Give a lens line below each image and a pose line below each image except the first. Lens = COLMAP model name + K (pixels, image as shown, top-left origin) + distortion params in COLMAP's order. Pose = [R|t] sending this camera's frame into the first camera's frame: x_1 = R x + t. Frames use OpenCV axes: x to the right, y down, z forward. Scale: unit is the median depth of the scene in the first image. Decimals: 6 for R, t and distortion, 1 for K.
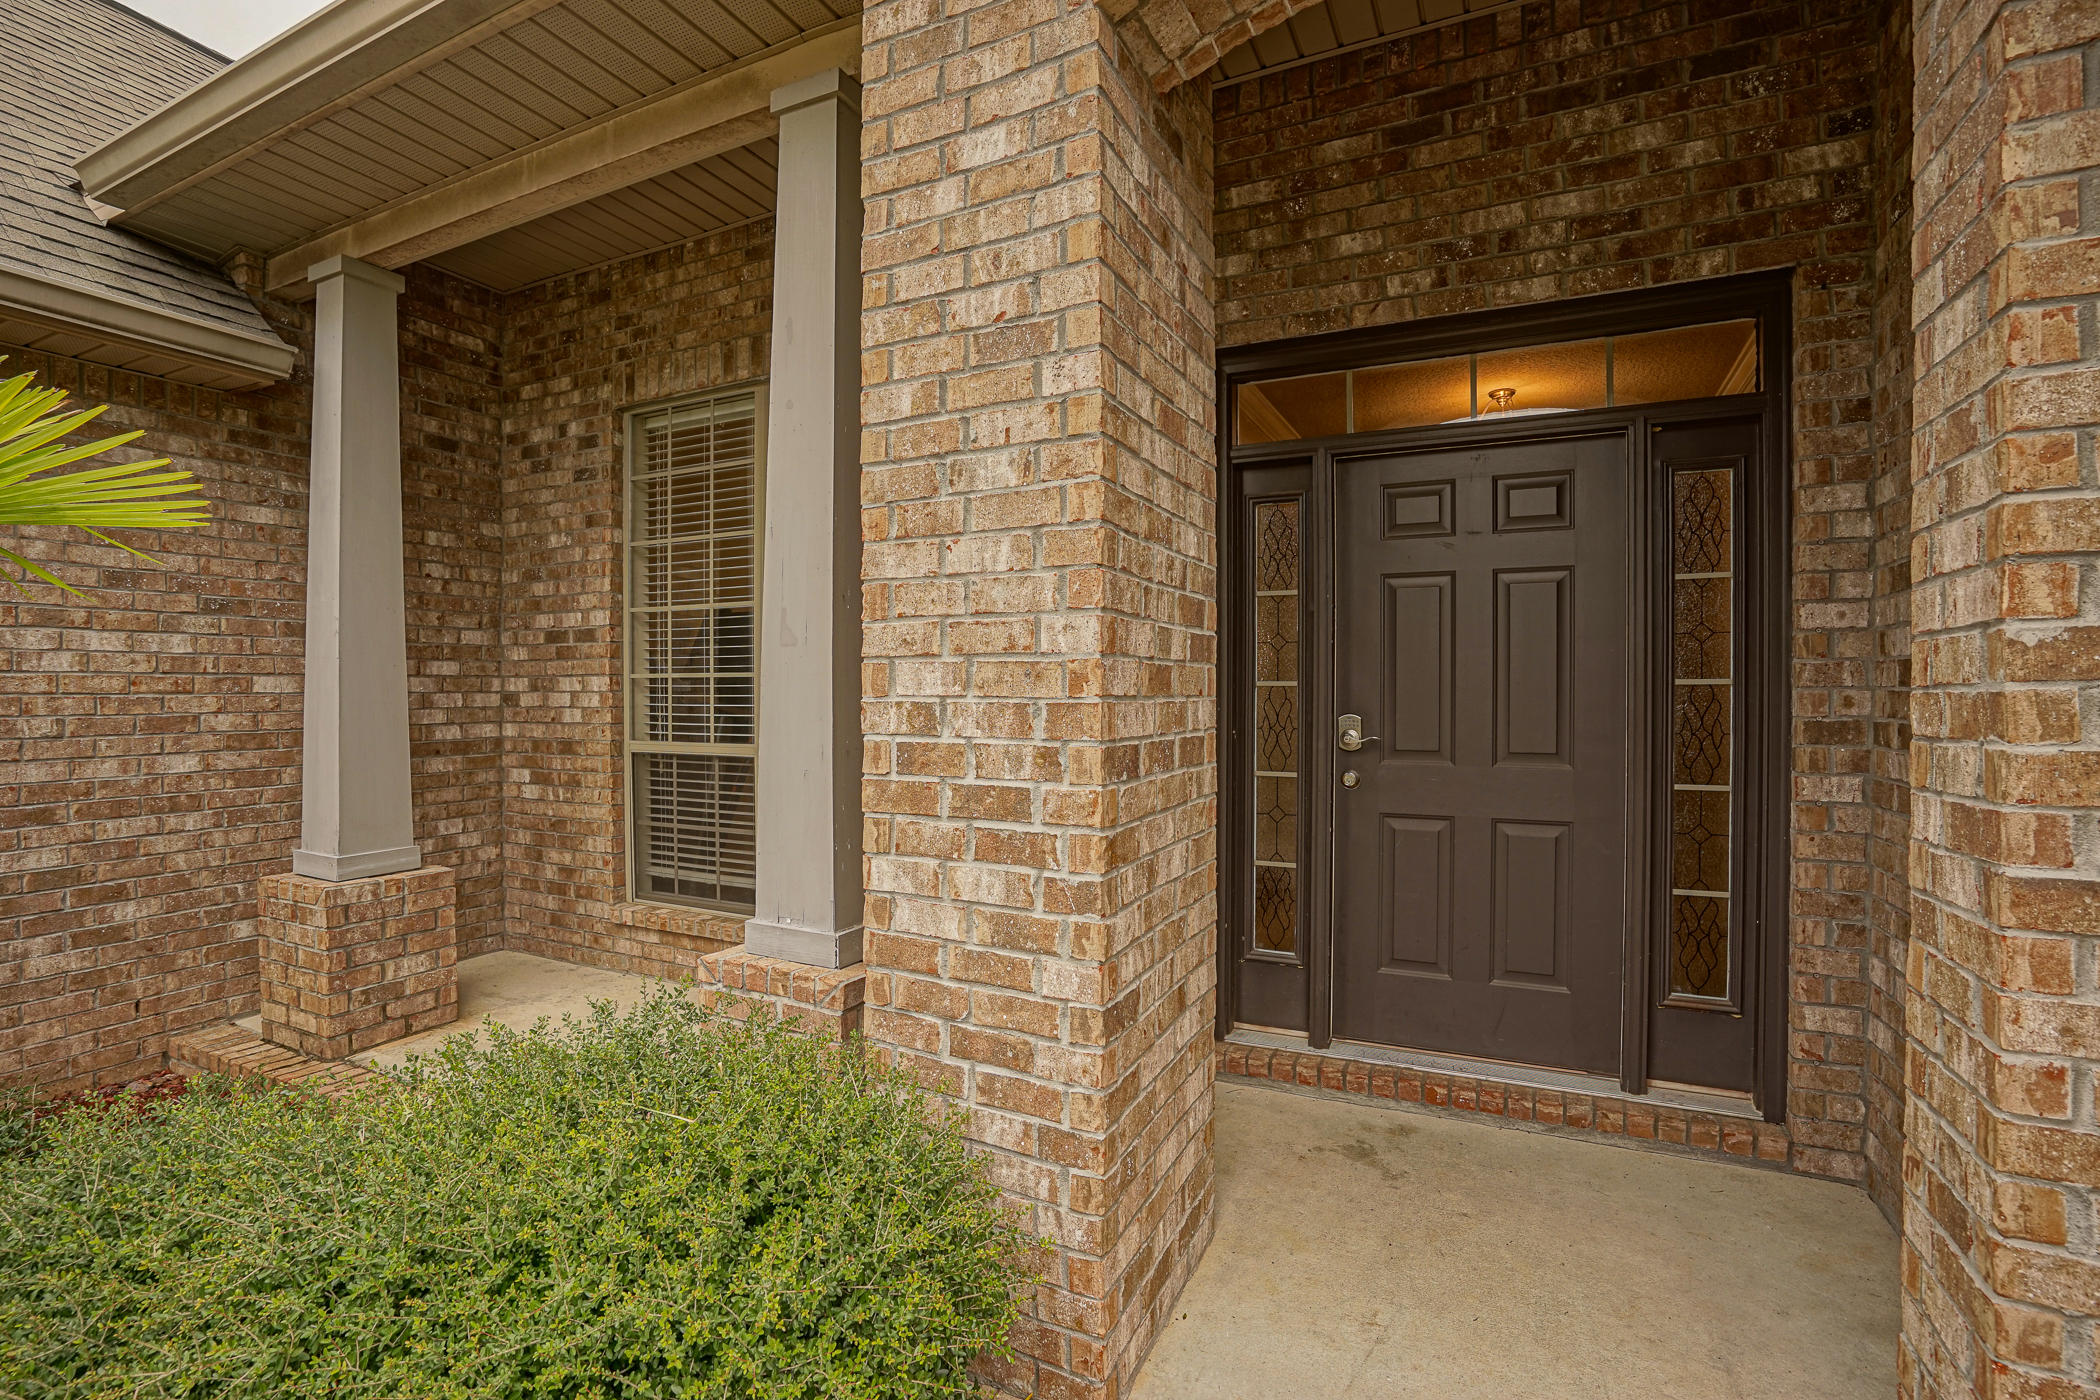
lens RADIAL K [[953.2, 0, 1048.9], [0, 953.2, 695.1], [0, 0, 1]] dist [-0.001646, -0.000104]
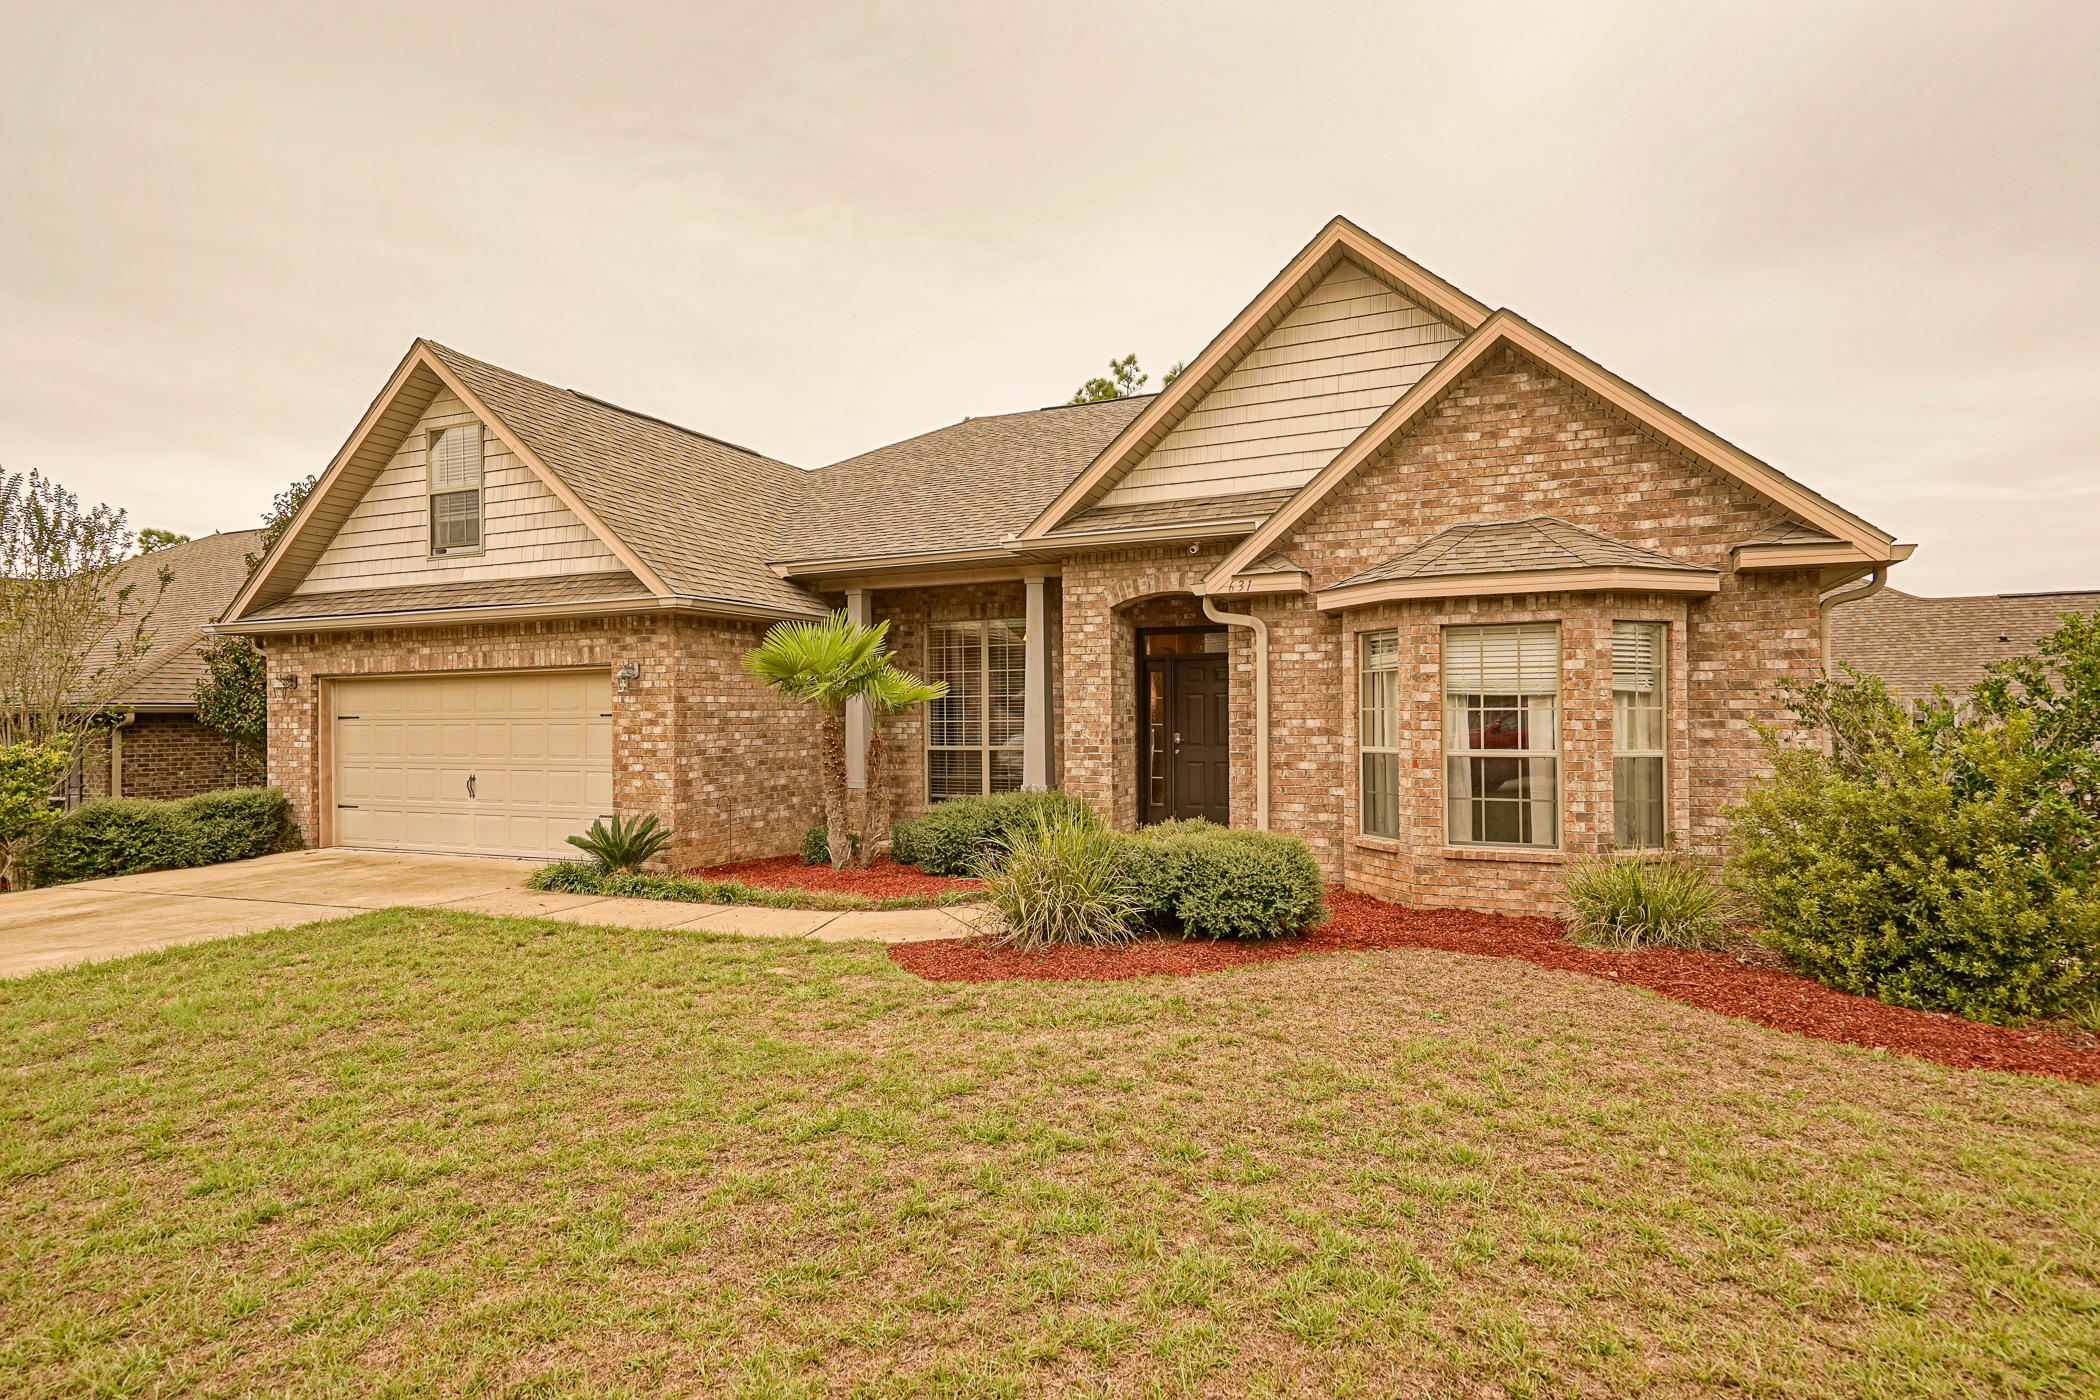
lens RADIAL K [[1098.1, 0, 1051.3], [0, 1098.1, 708.0], [0, 0, 1]] dist [-0.013060, 0.007419]
pose [[0.999144, -0.008045, 0.040578, -0.418465], [0.008425, 0.999922, -0.009200, -0.051463], [-0.040501, 0.009534, 0.999134, -4.074592]]
